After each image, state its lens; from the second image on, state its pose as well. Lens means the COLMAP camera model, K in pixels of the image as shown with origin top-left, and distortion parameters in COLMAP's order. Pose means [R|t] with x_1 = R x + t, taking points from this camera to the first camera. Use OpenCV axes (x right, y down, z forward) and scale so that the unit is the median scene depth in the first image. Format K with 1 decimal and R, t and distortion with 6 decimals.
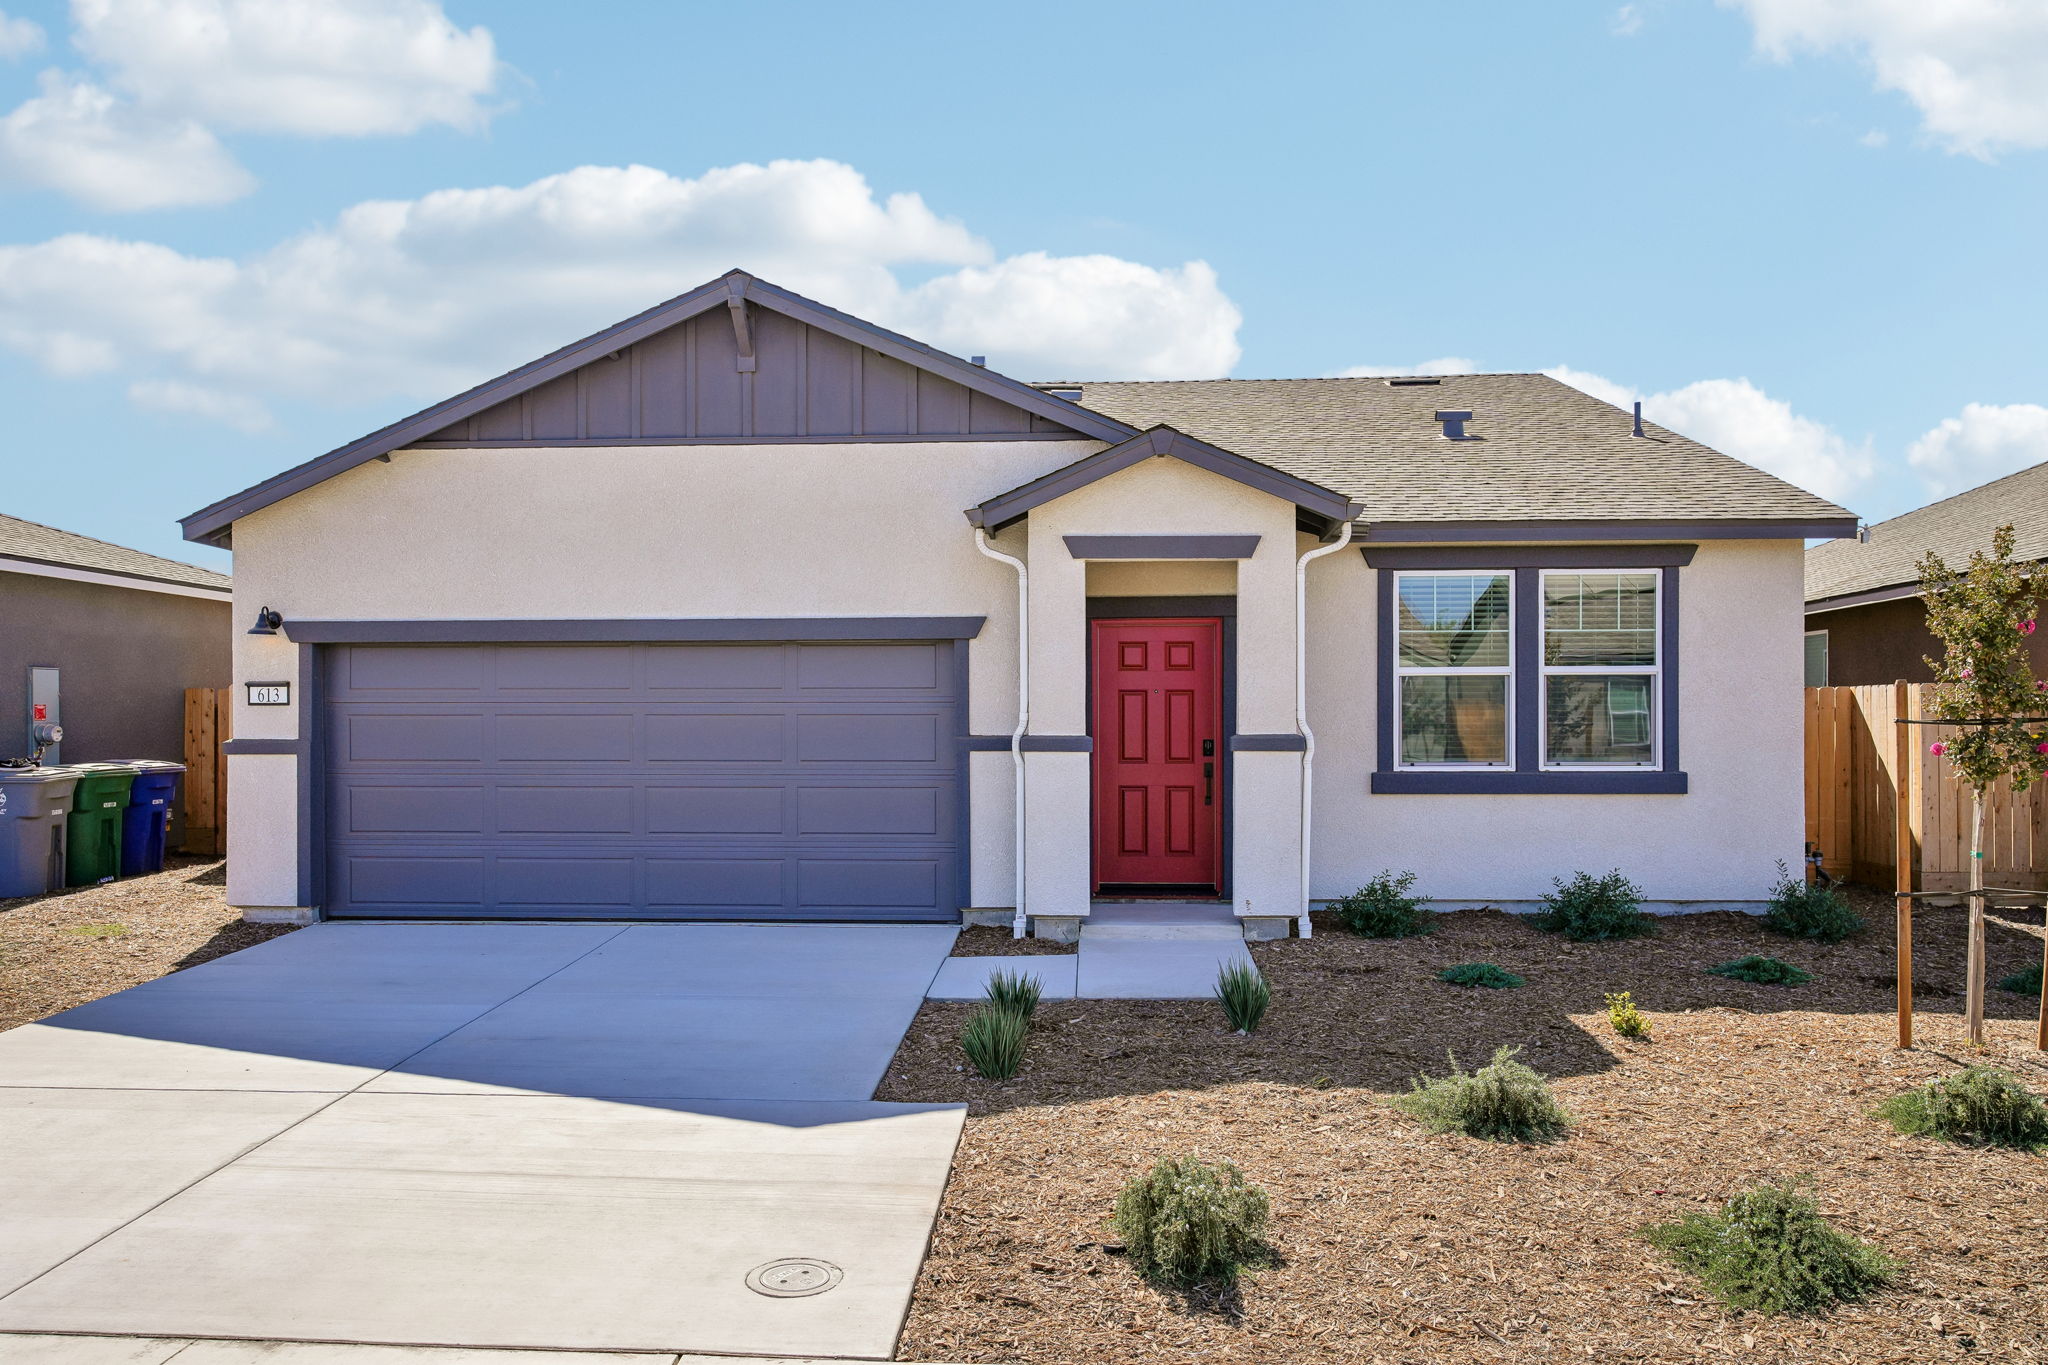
lens RADIAL K [[973.7, 0, 1022.8], [0, 973.7, 674.0], [0, 0, 1]] dist [-0.005359, 0.000601]
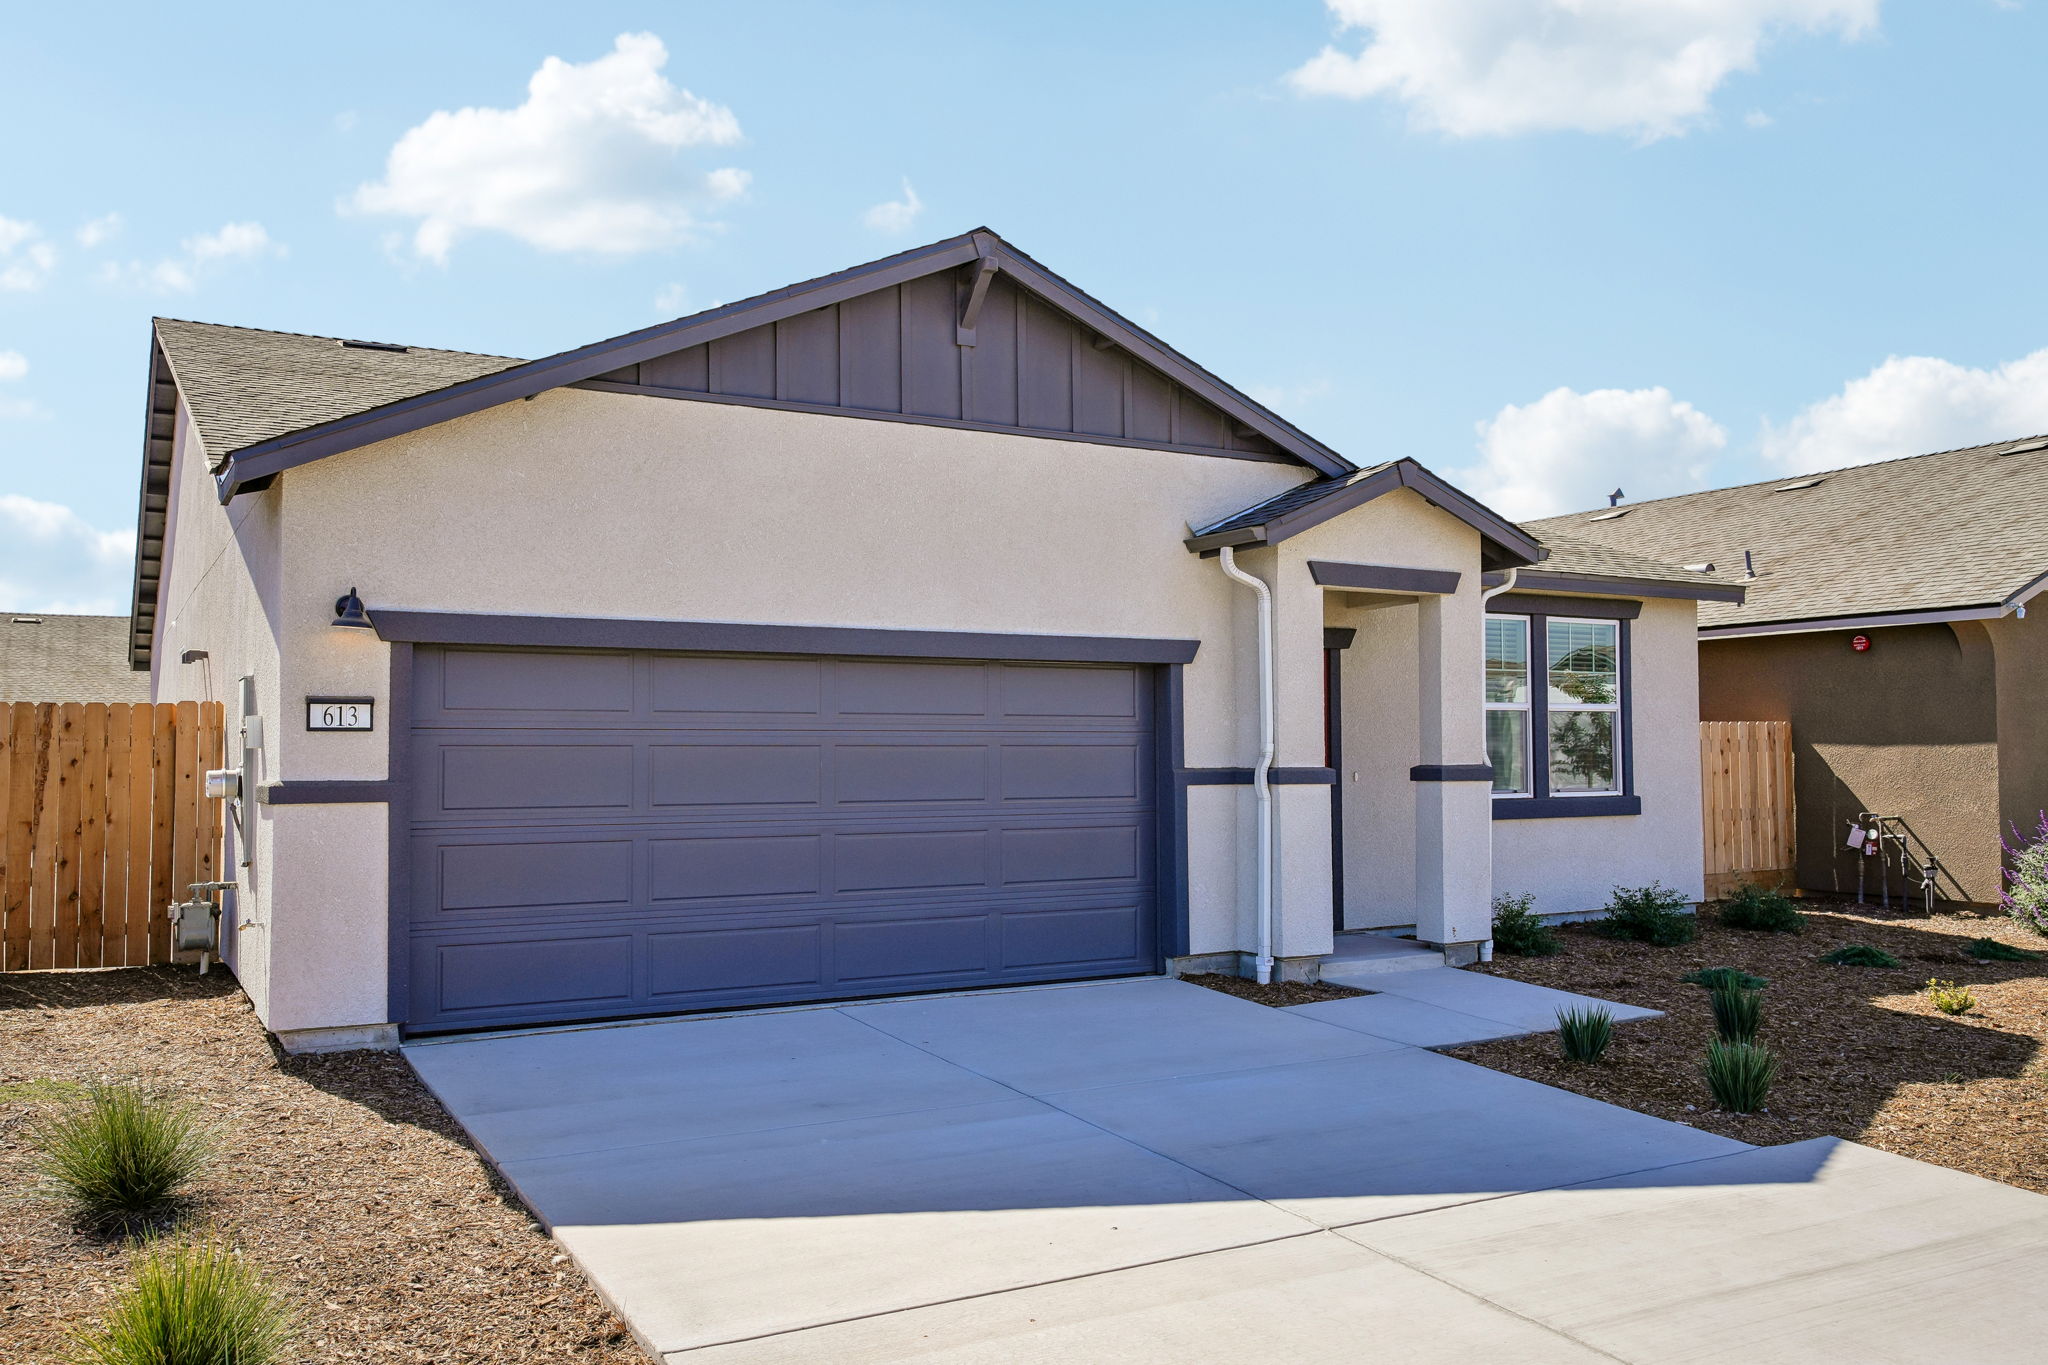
lens RADIAL K [[1029.4, 0, 1024.0], [0, 1029.4, 682.5], [0, 0, 1]] dist [0.002577, 0.000138]
pose [[0.932913, 0.022805, 0.359379, -0.577228], [-0.014939, 0.999585, -0.024650, 0.008399], [-0.359792, 0.017628, 0.932866, 0.146645]]
